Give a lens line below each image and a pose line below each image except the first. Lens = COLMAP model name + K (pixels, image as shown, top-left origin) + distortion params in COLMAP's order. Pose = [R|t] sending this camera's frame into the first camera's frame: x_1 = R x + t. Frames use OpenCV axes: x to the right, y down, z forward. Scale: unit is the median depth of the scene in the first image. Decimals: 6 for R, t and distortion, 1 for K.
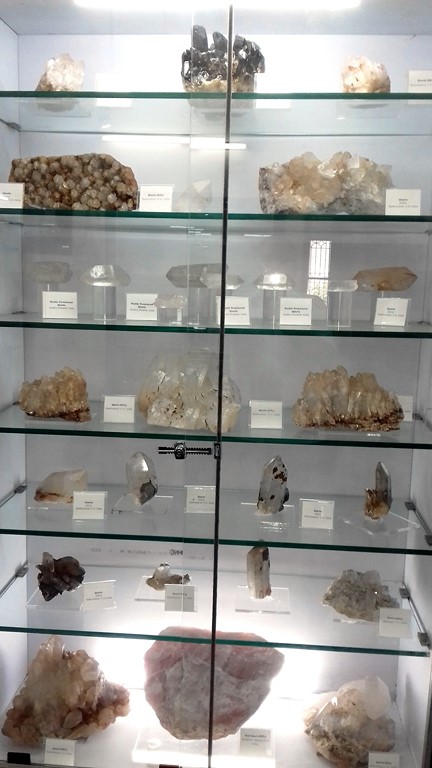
lens RADIAL K [[738.2, 0, 216.0], [0, 738.2, 384.0], [0, 0, 1]] dist [0.122502, -0.280922]
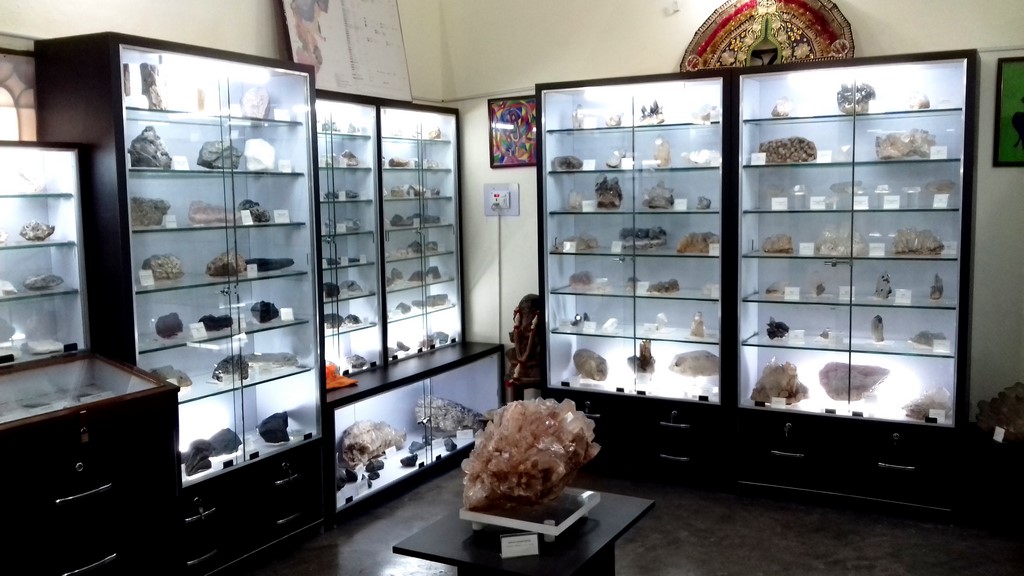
lens RADIAL K [[984.2, 0, 512.0], [0, 984.2, 288.0], [0, 0, 1]] dist [0.122502, -0.280922]
pose [[0.914563, 0.000150, -0.404443, 0.272975], [-0.014369, 0.999381, -0.032122, 0.266255], [0.404188, 0.035189, 0.913999, -2.133532]]
